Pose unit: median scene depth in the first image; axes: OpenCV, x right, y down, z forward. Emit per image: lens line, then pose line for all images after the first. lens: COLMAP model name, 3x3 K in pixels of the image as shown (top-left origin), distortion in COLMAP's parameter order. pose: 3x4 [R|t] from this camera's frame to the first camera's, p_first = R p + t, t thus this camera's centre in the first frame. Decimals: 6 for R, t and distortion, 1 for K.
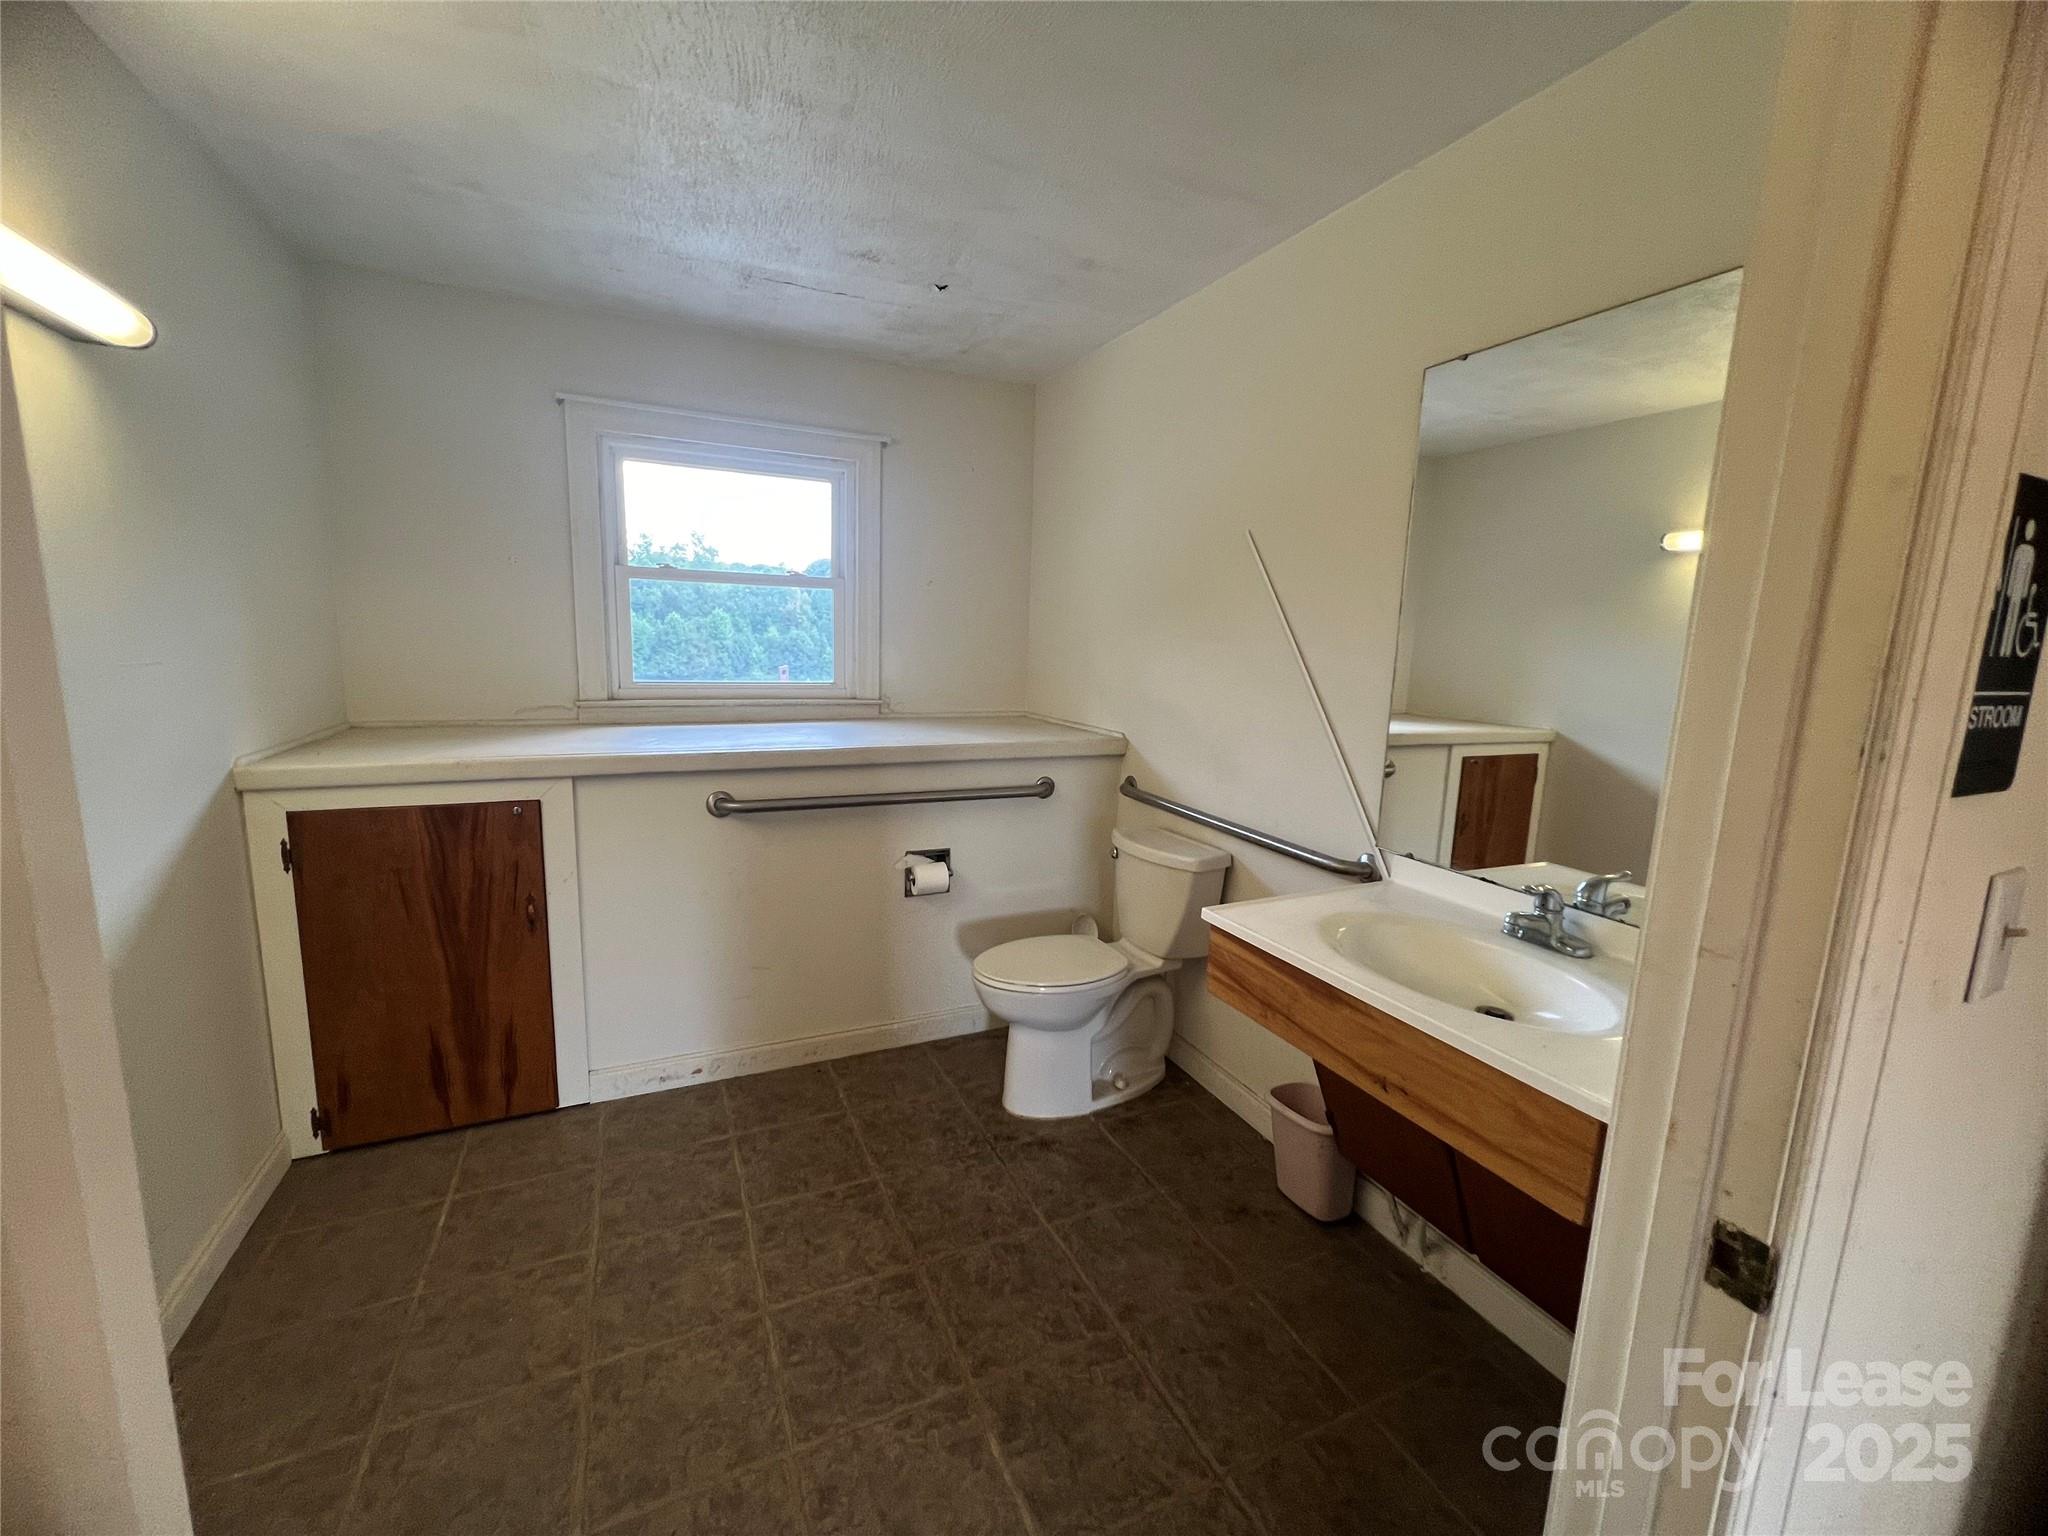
lens RADIAL K [[816.1, 0, 1020.7], [0, 816.1, 770.5], [0, 0, 1]] dist [-0.001404, 0.000516]
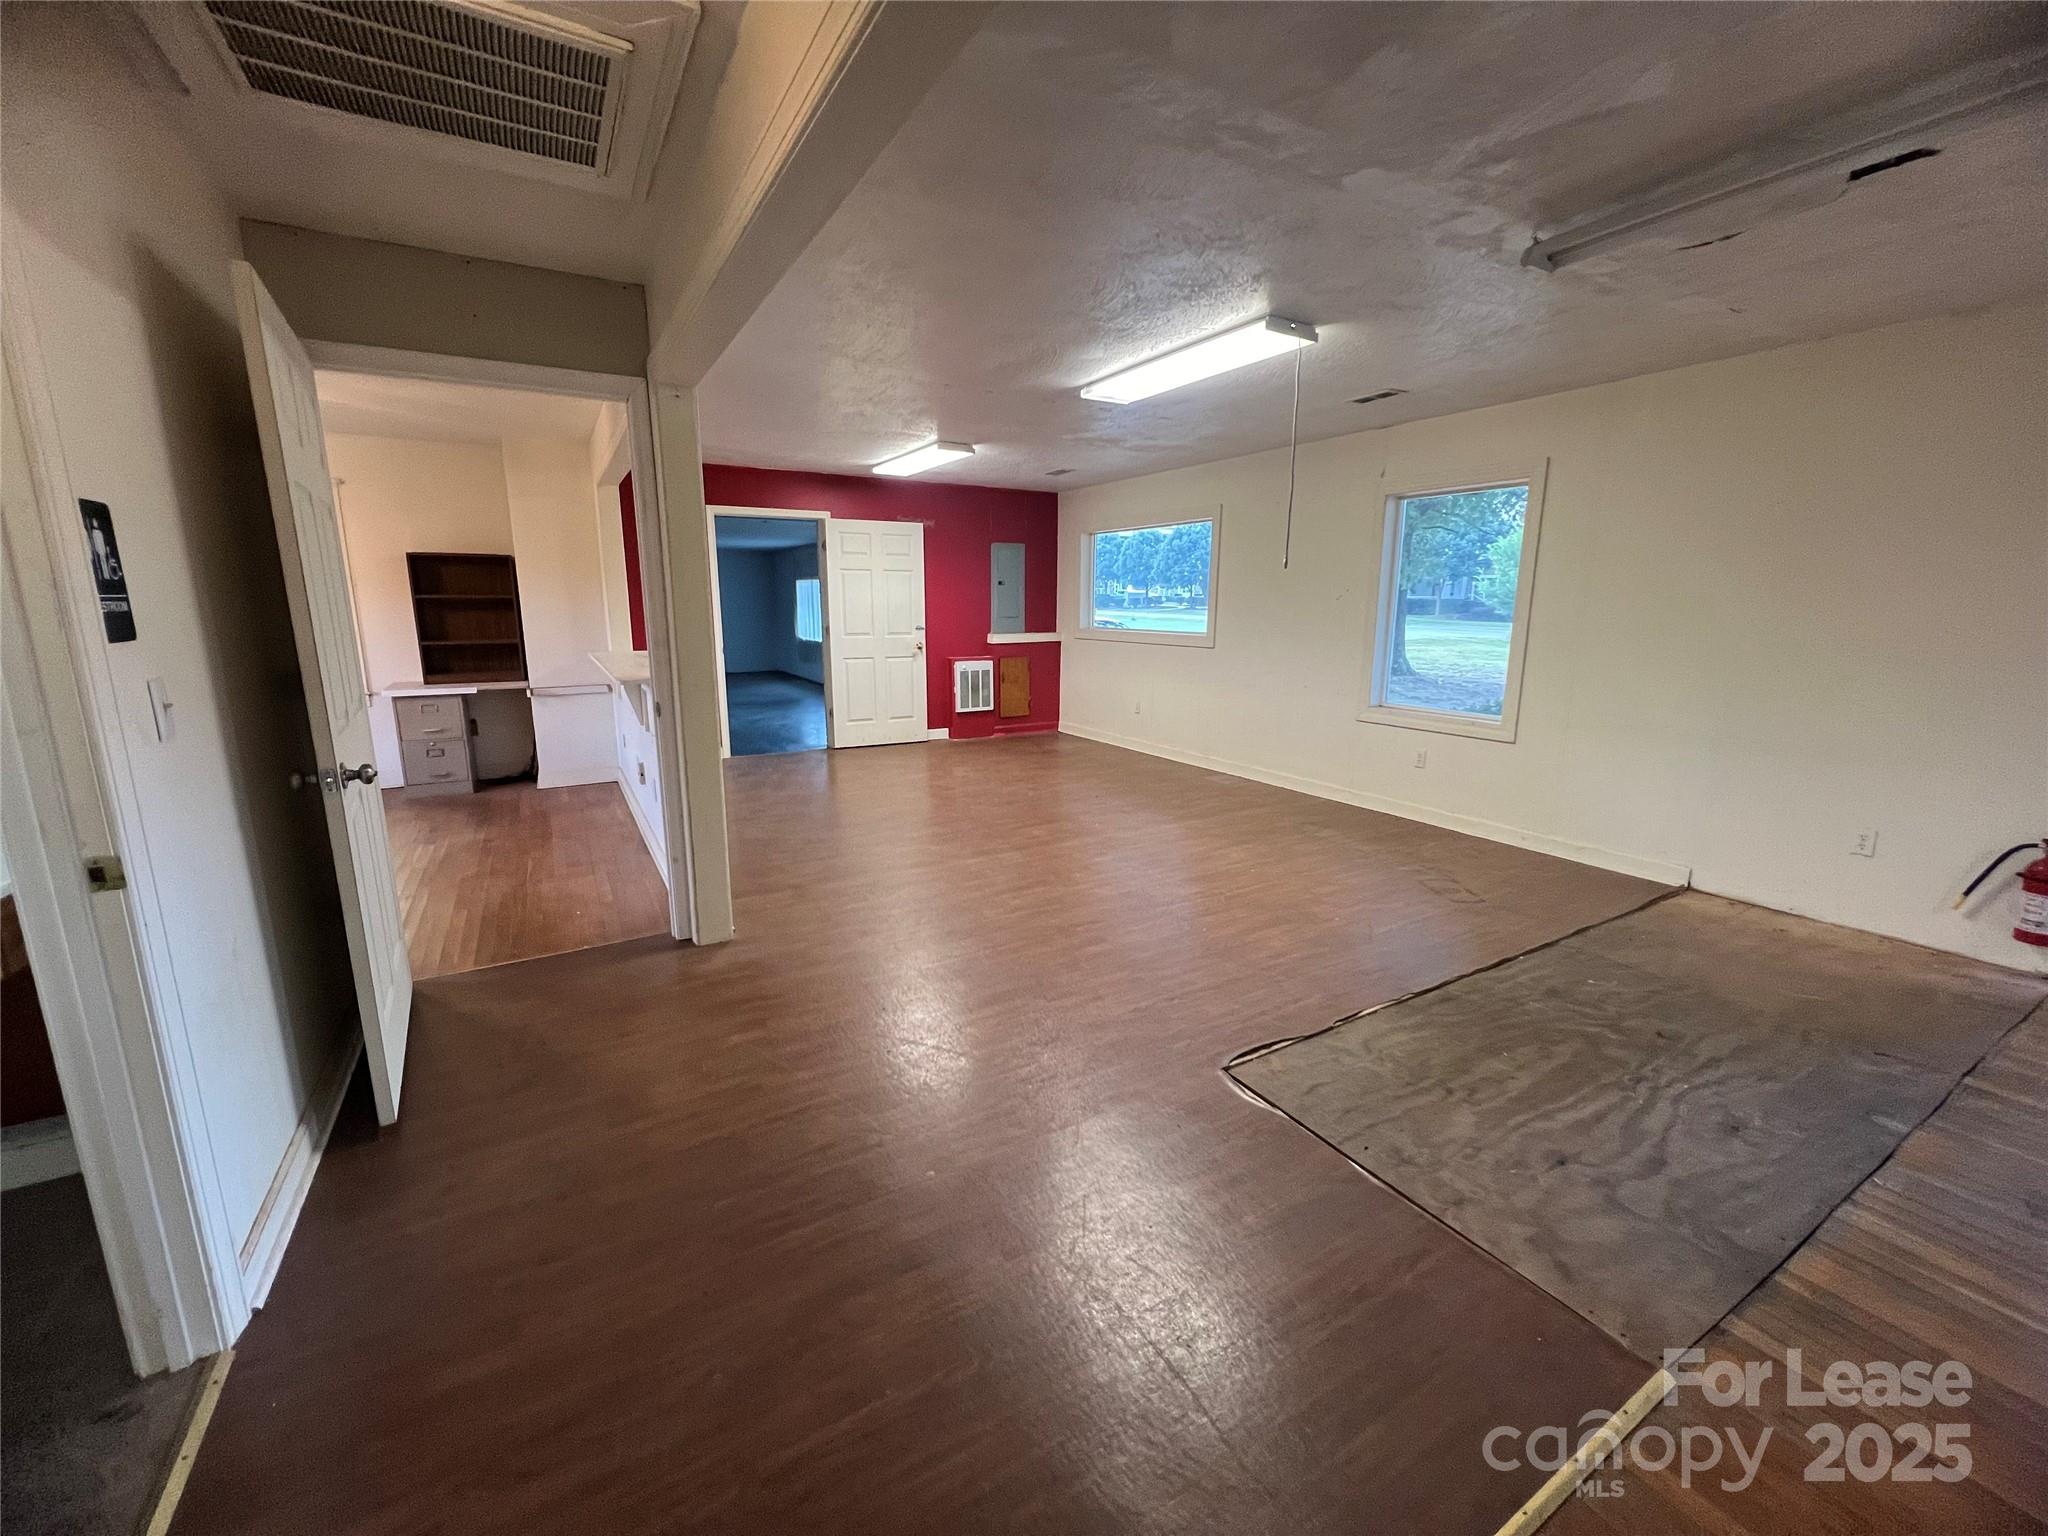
lens RADIAL K [[816.1, 0, 1017.5], [0, 816.1, 764.4], [0, 0, 1]] dist [-0.001404, 0.000516]
pose [[-0.092973, -0.227805, 0.969258, -0.330620], [0.155035, 0.958289, 0.240098, 0.049975], [-0.983524, 0.172592, -0.053777, -0.315278]]
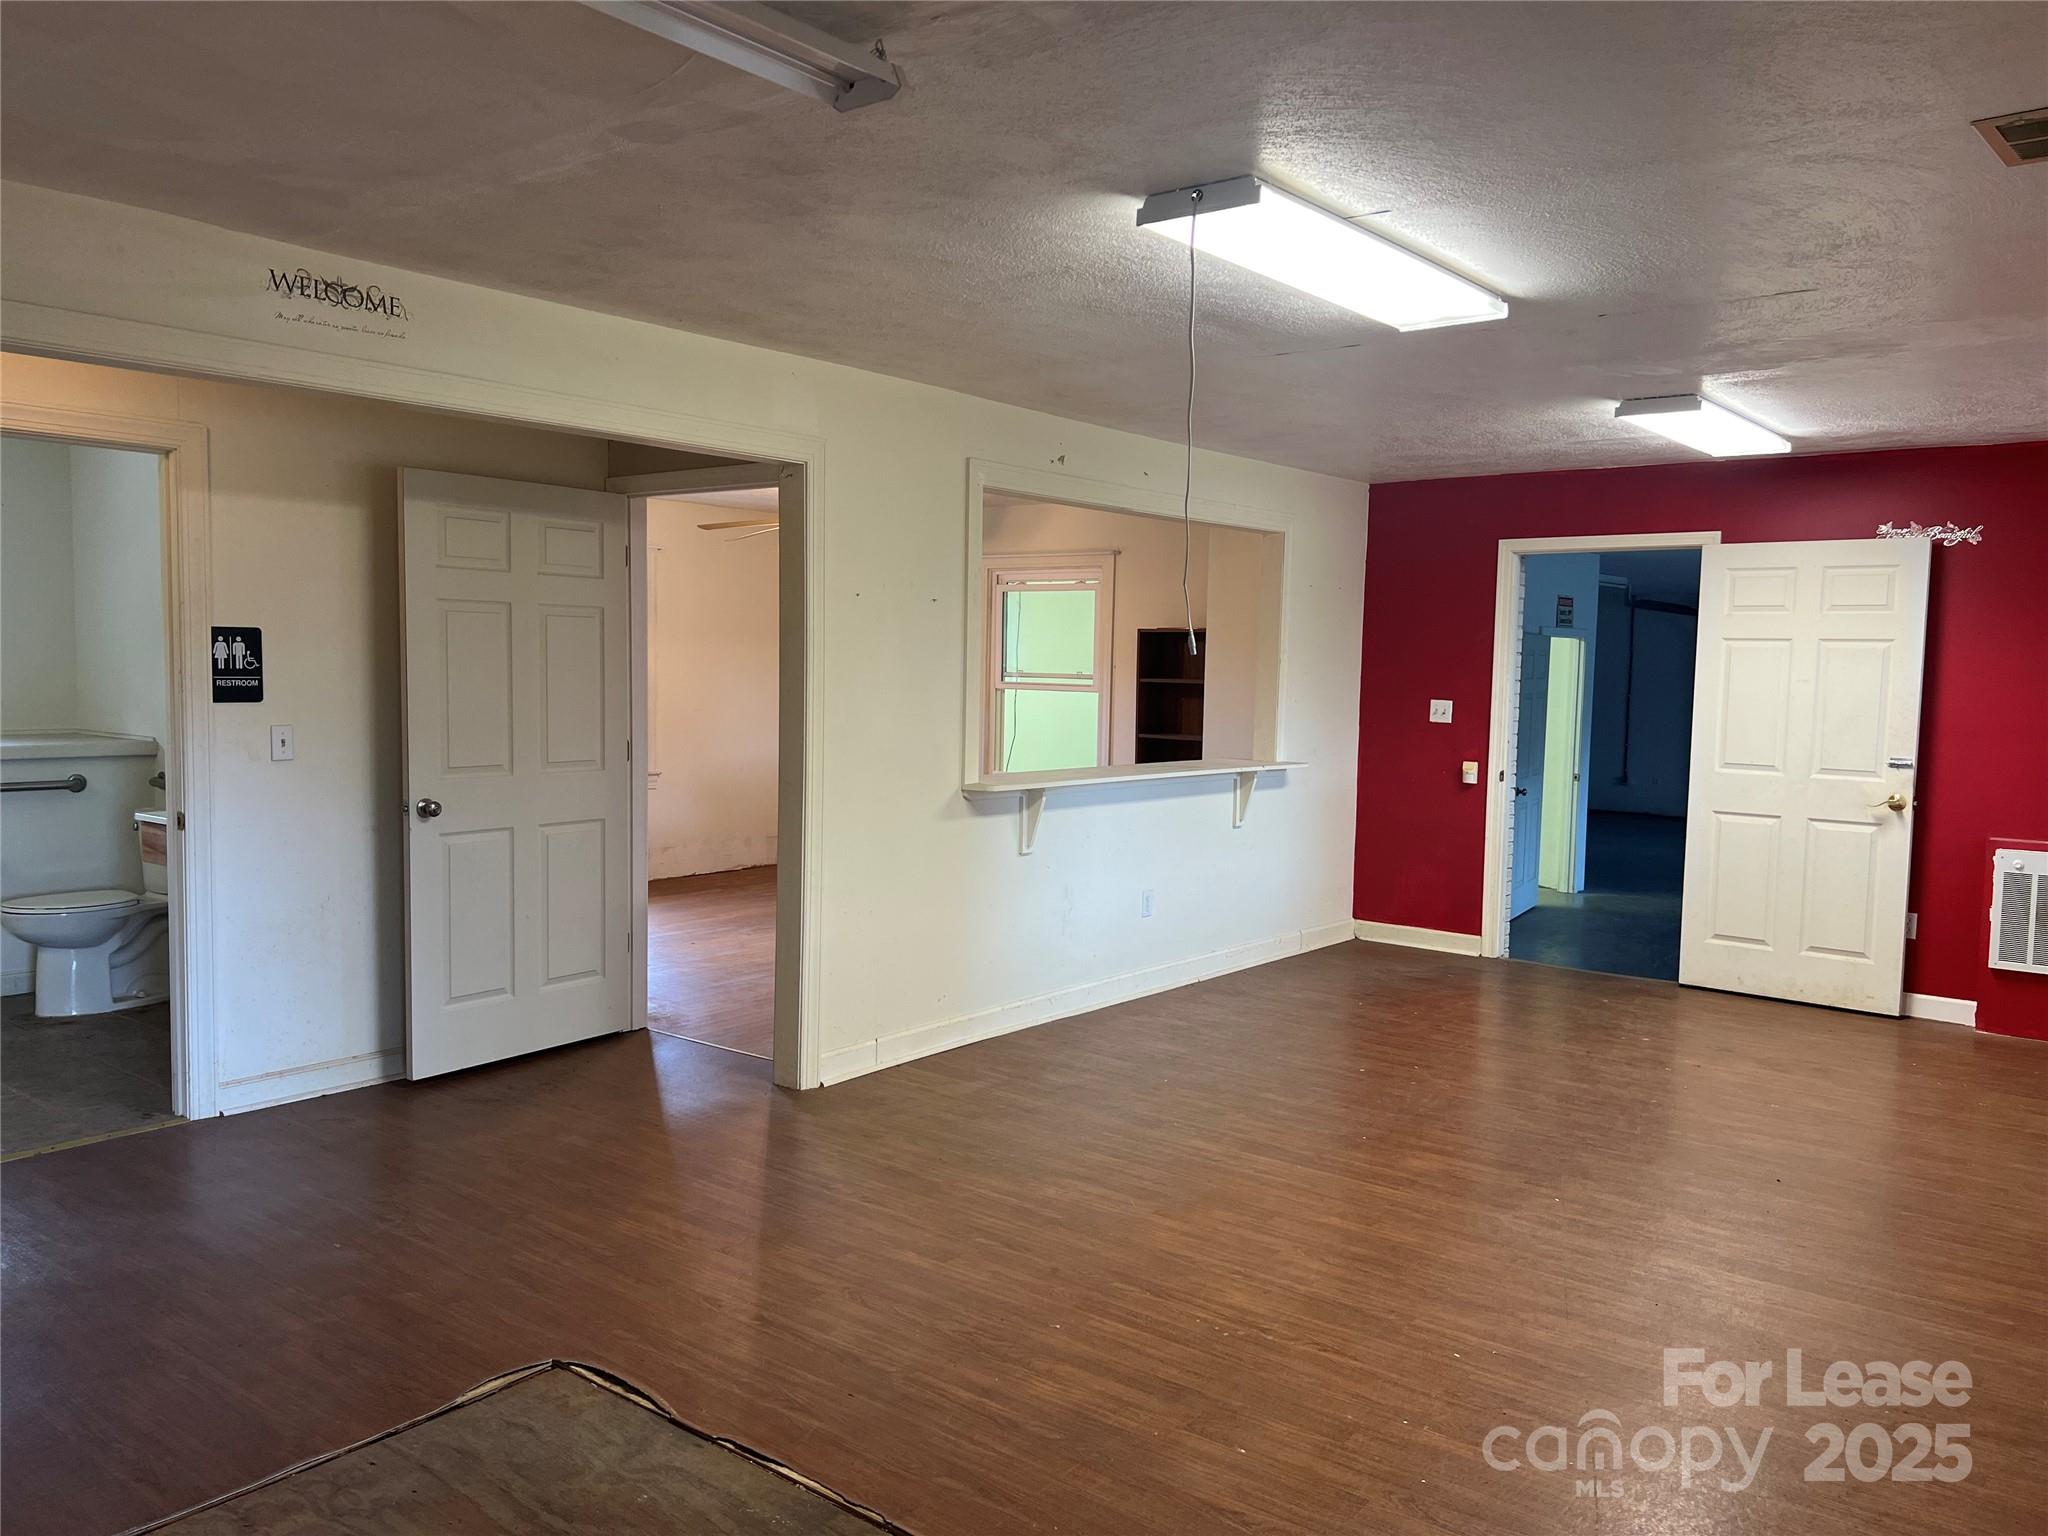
lens RADIAL K [[1532.1, 0, 1034.4], [0, 1532.1, 772.8], [0, 0, 1]] dist [0.041294, -0.043054]
pose [[0.893028, -0.046290, 0.447613, 0.309765], [0.080849, 0.995014, -0.058402, 0.289487], [-0.442678, 0.088344, 0.892318, -1.911702]]
